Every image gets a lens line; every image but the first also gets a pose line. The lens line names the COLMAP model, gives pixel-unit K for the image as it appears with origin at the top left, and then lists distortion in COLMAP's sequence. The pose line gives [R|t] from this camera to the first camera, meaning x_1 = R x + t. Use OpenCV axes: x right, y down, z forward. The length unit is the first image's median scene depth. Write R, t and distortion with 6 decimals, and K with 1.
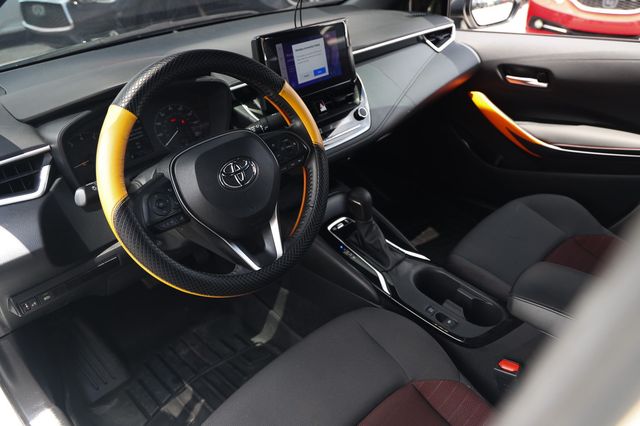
lens RADIAL K [[474.6, 0, 320.0], [0, 474.6, 213.0], [0, 0, 1]] dist [-0.063757, 0.003614]
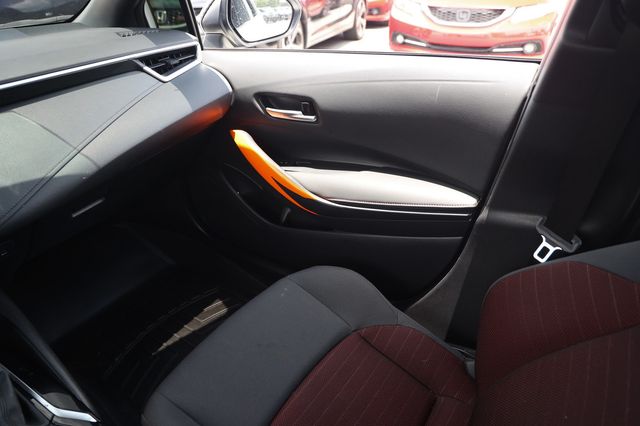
lens RADIAL K [[443.4, 0, 320.0], [0, 443.4, 213.0], [0, 0, 1]] dist [-0.102252, 0.074672]
pose [[0.982471, -0.082637, 0.167096, 0.348950], [0.084913, 0.996367, -0.006505, -0.114063], [-0.165952, 0.020580, 0.985919, 0.295158]]
